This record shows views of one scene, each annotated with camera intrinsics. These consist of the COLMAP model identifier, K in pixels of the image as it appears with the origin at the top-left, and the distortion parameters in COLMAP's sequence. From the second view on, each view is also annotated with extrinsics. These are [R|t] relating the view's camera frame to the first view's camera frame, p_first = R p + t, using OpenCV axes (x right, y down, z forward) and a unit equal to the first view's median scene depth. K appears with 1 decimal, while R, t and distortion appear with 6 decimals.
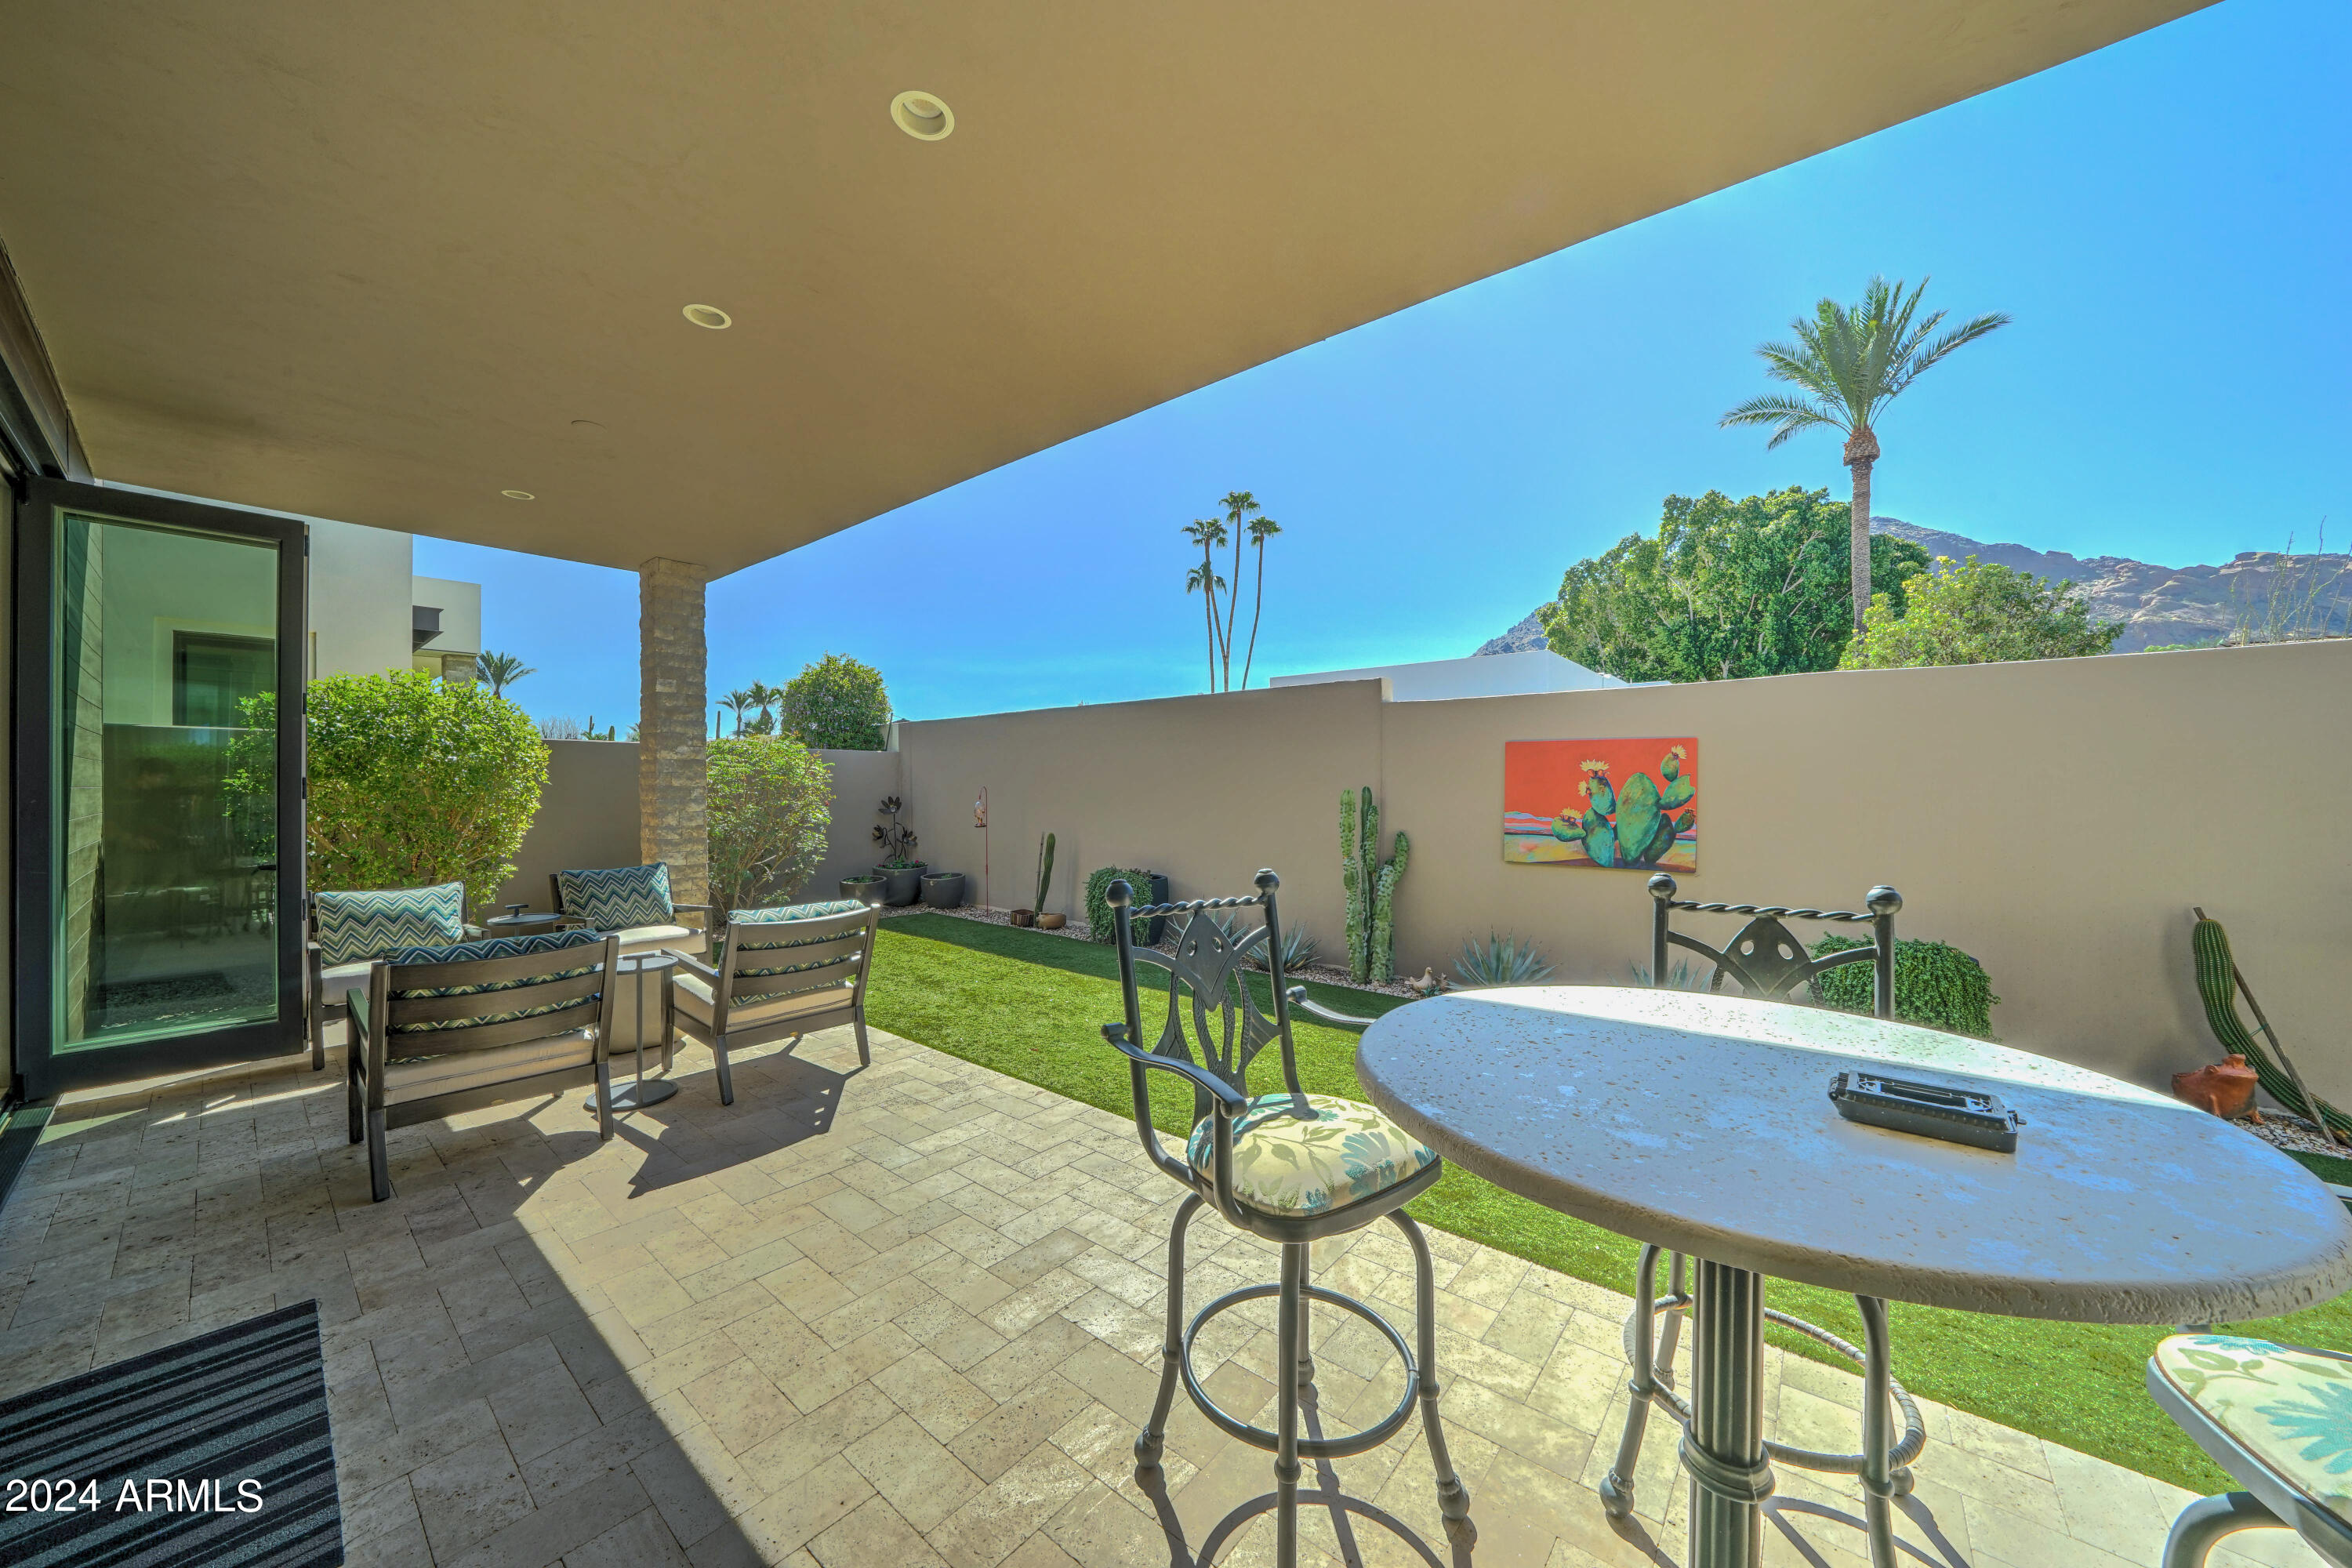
lens RADIAL K [[815.4, 0, 1169.2], [0, 815.4, 781.0], [0, 0, 1]] dist [-0.019775, -0.000060]
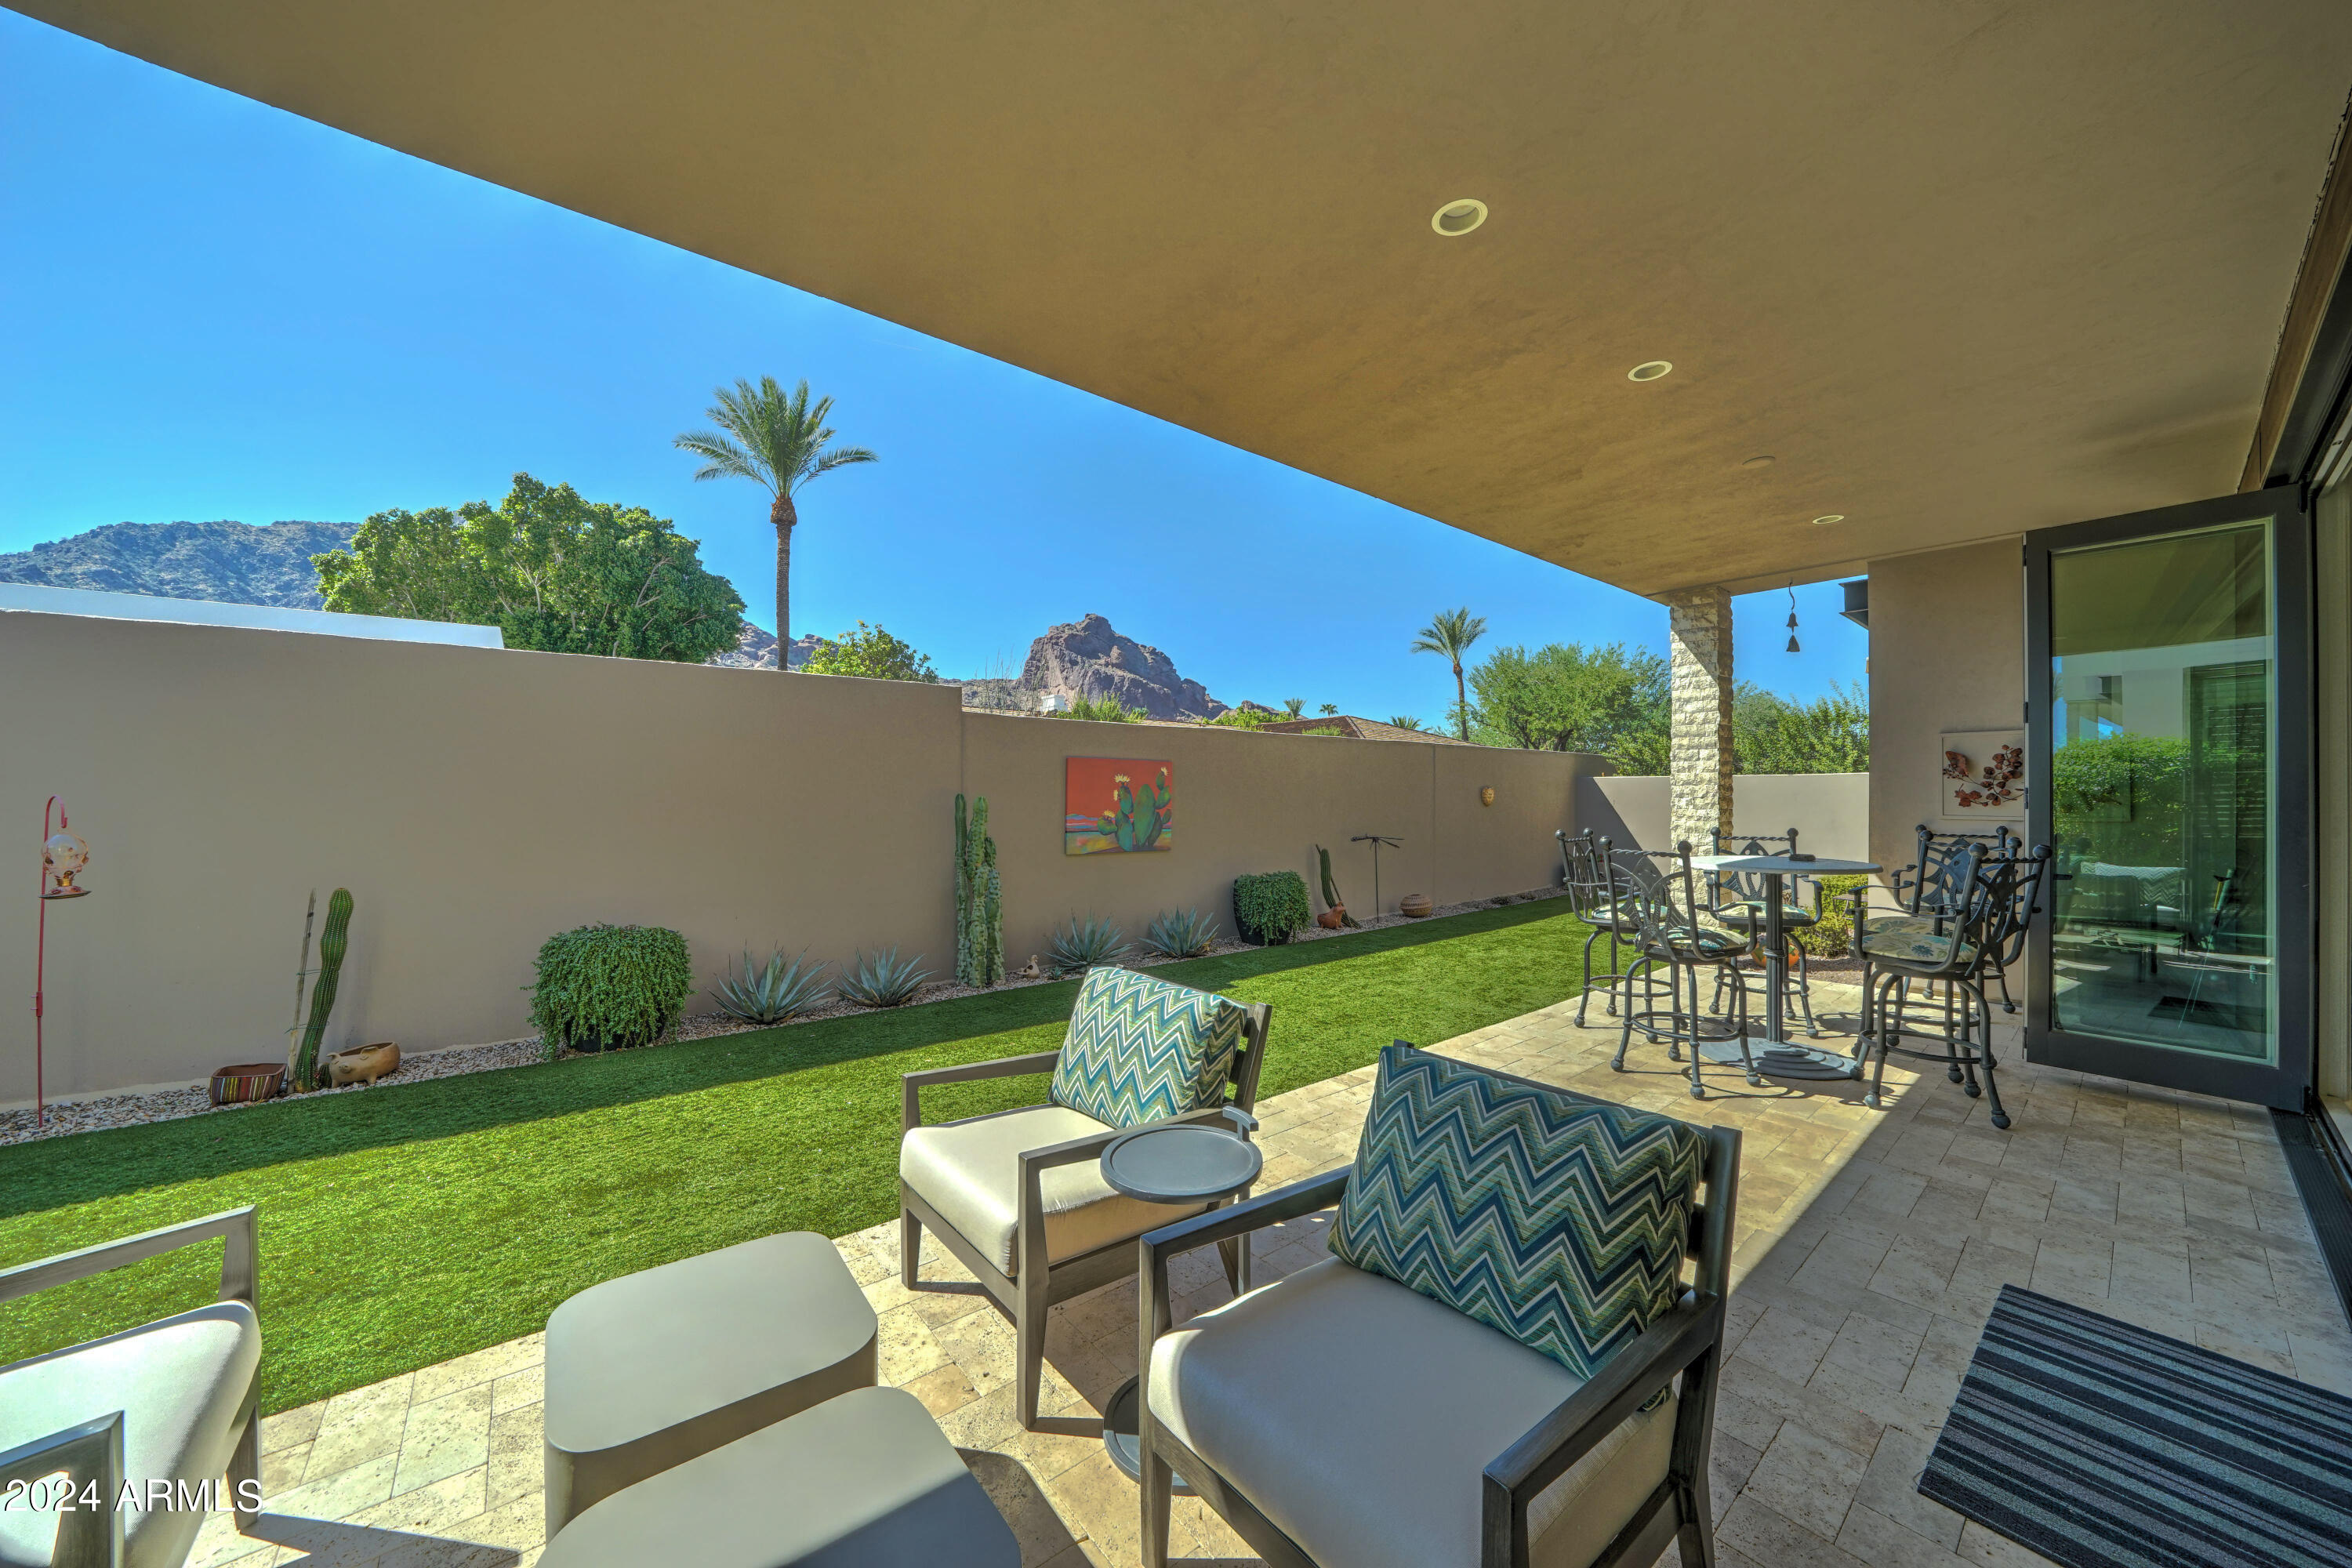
lens RADIAL K [[815.4, 0, 1172.6], [0, 815.4, 780.3], [0, 0, 1]] dist [-0.019775, -0.000060]
pose [[0.208581, 0.007121, 0.977979, -0.197275], [-0.002536, 0.999974, -0.006740, -0.001681], [-0.978002, -0.001074, 0.208594, 0.153737]]
